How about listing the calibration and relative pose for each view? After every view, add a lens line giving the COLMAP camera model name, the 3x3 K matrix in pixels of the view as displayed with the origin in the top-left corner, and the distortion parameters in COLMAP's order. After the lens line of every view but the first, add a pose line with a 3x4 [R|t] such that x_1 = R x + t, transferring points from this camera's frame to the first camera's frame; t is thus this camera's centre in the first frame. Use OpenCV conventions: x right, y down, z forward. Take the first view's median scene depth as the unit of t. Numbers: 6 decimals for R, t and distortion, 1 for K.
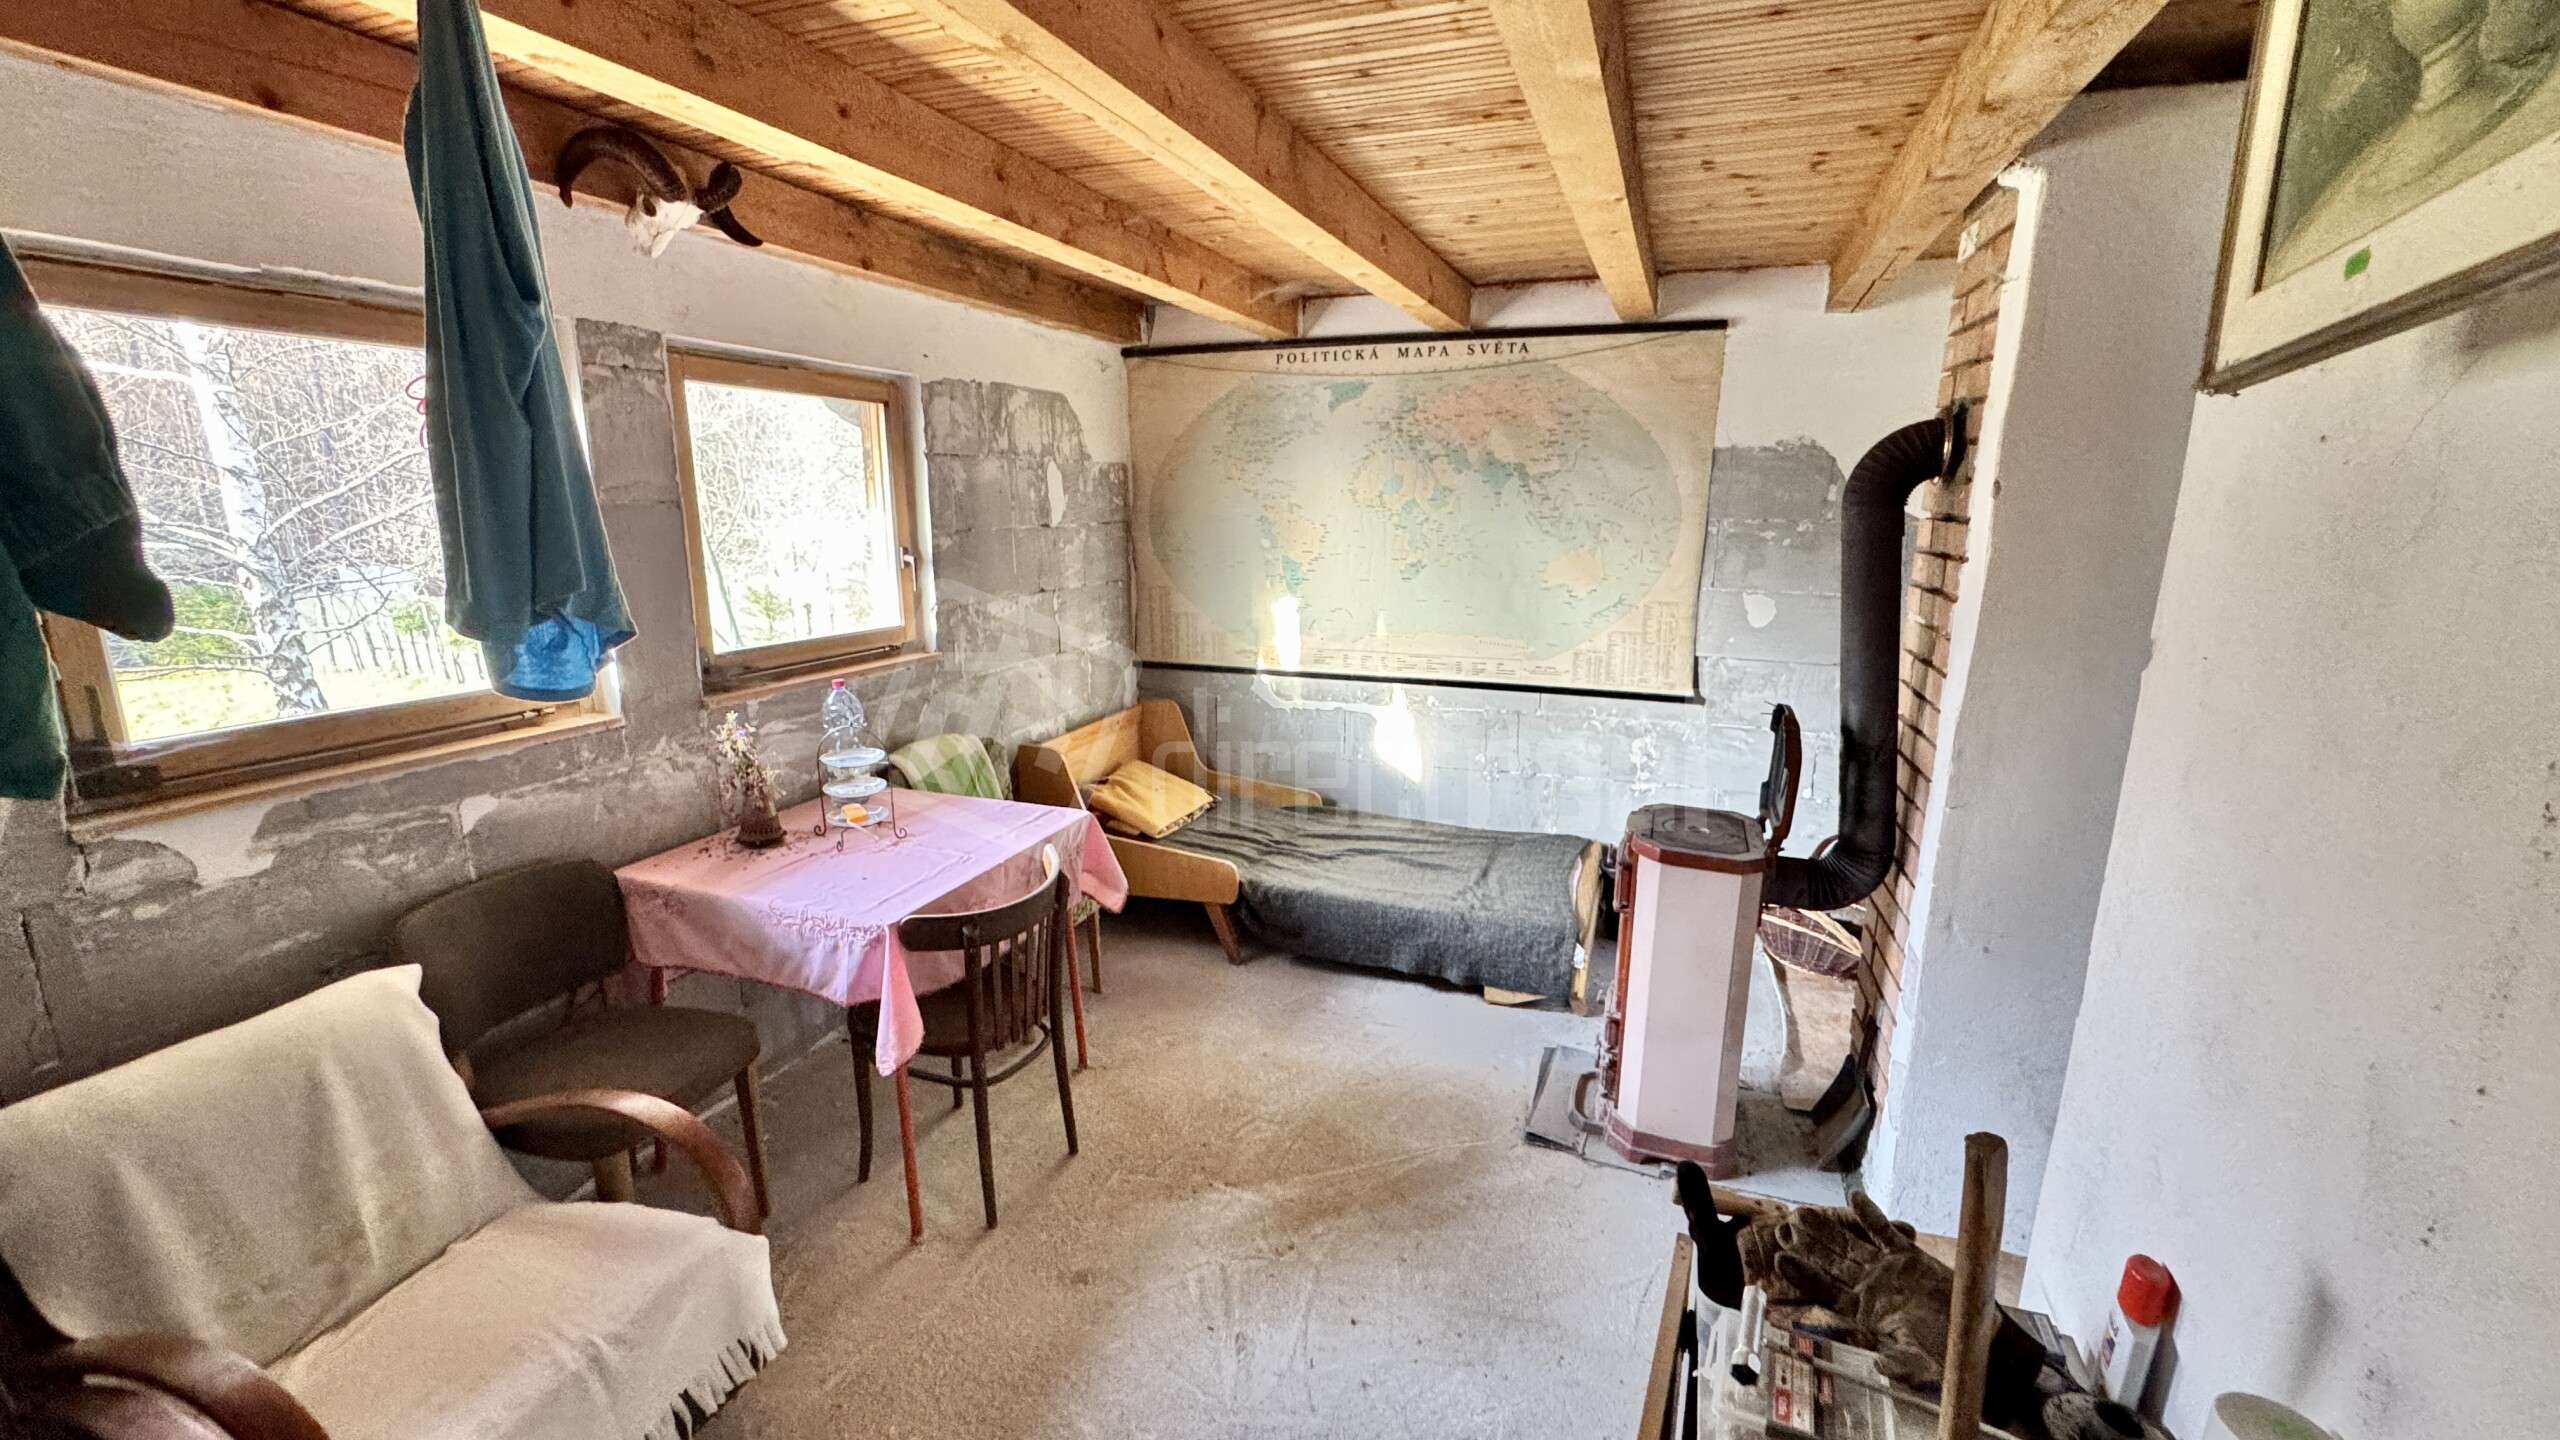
lens RADIAL K [[1020.2, 0, 1278.4], [0, 1020.2, 719.5], [0, 0, 1]] dist [-0.003204, 0.000477]
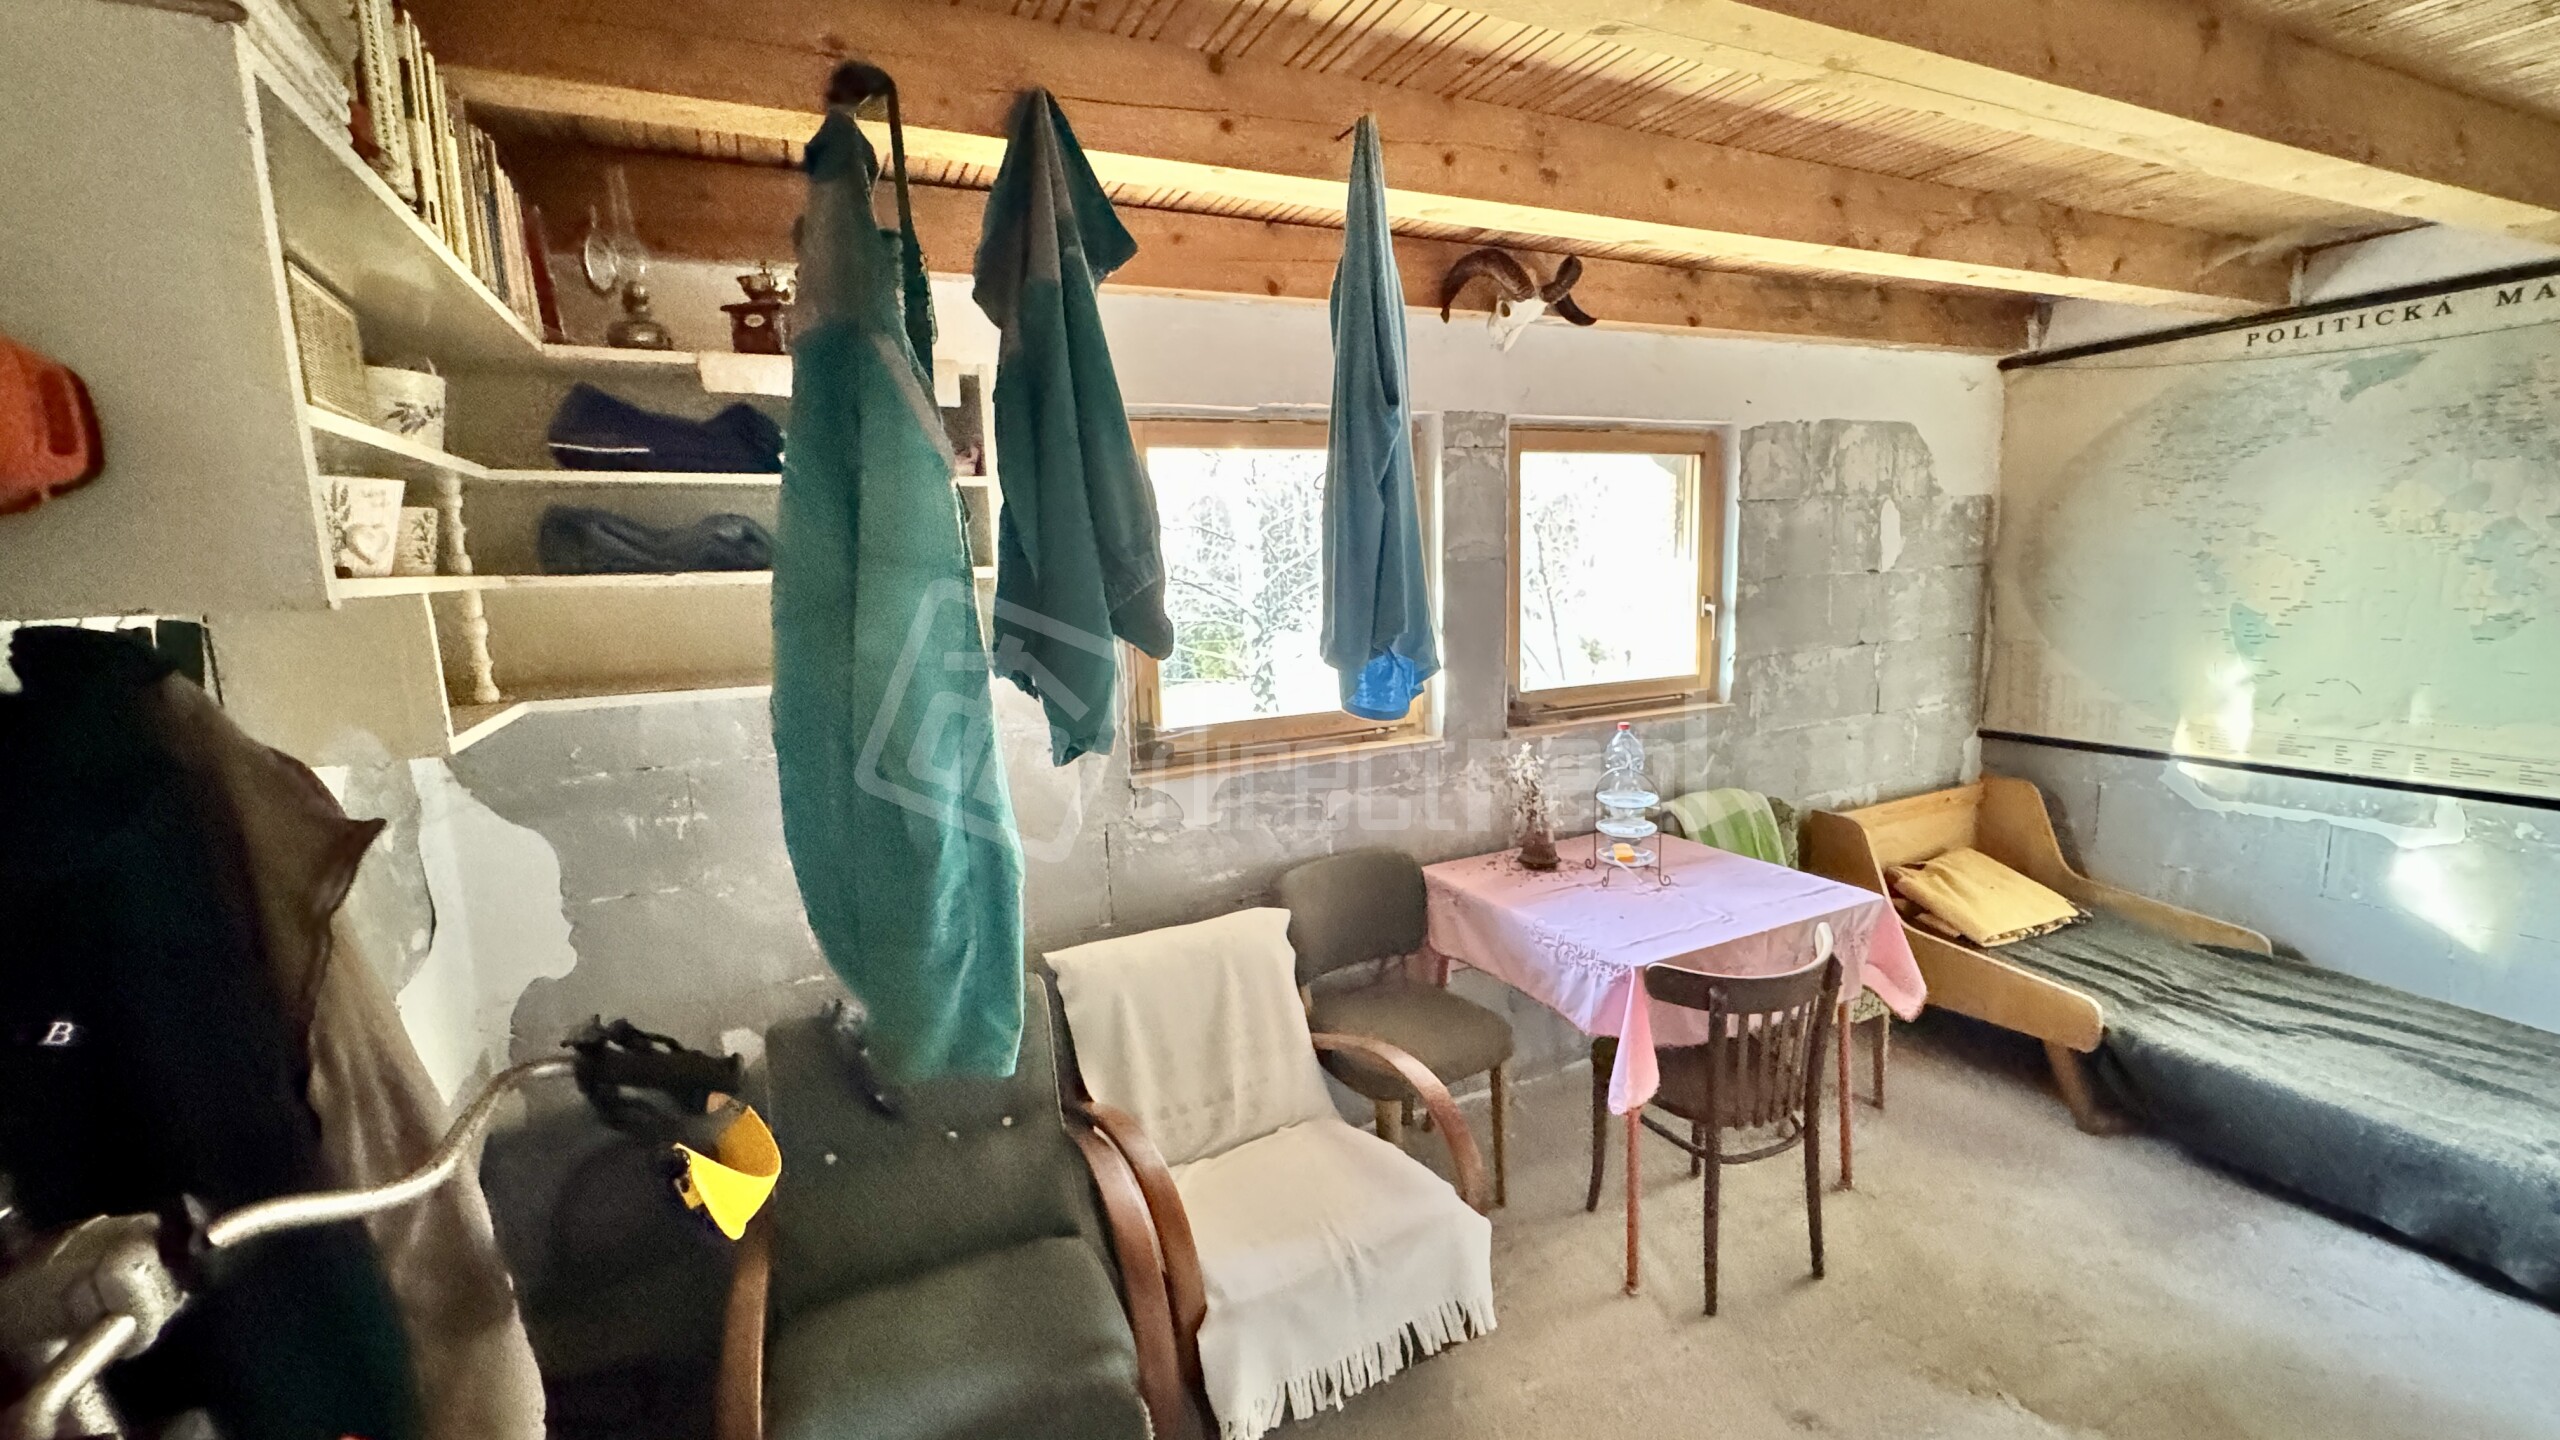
lens RADIAL K [[1020.2, 0, 1278.4], [0, 1020.2, 719.5], [0, 0, 1]] dist [-0.003204, 0.000477]
pose [[0.721758, 0.076485, -0.687907, 0.029223], [-0.108886, 0.994047, -0.003721, -0.000220], [0.683527, 0.077589, 0.725790, 0.003482]]
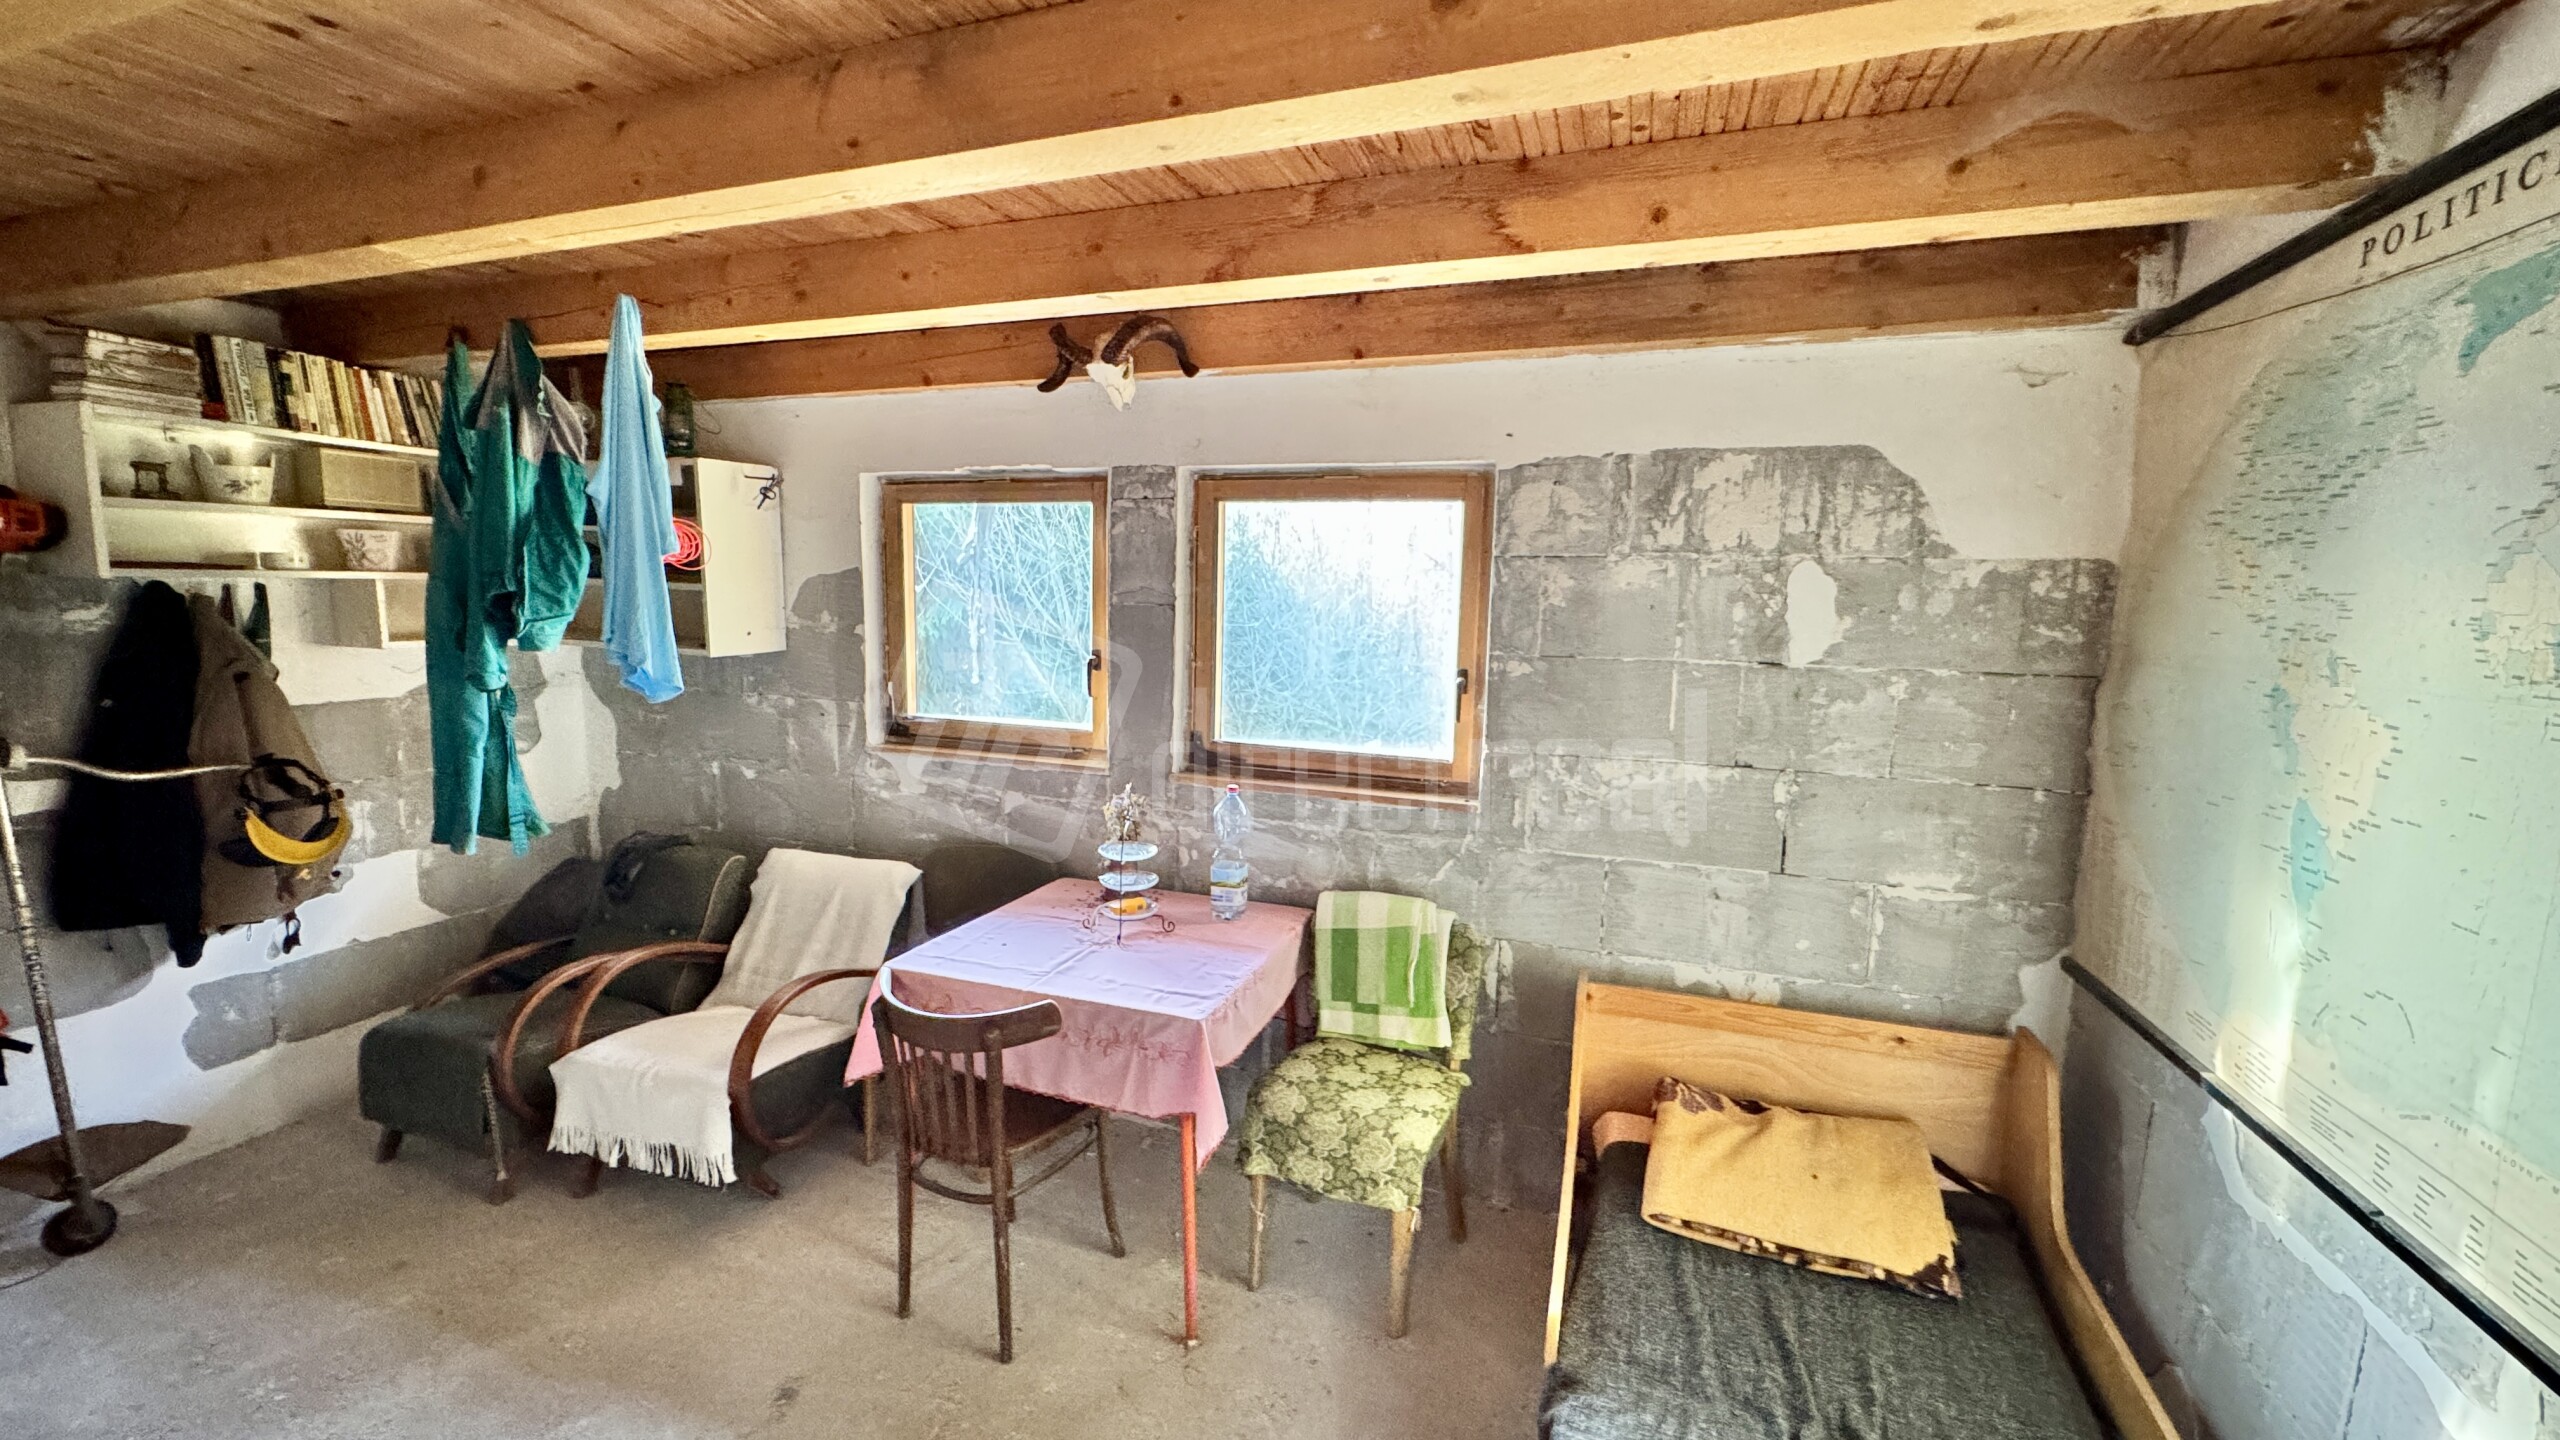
lens RADIAL K [[1020.2, 0, 1278.4], [0, 1020.2, 719.5], [0, 0, 1]] dist [-0.003204, 0.000477]
pose [[0.017787, 0.119222, -0.992708, 0.540328], [-0.238627, 0.964680, 0.111580, -0.221446], [0.970948, 0.234902, 0.045609, 0.984570]]
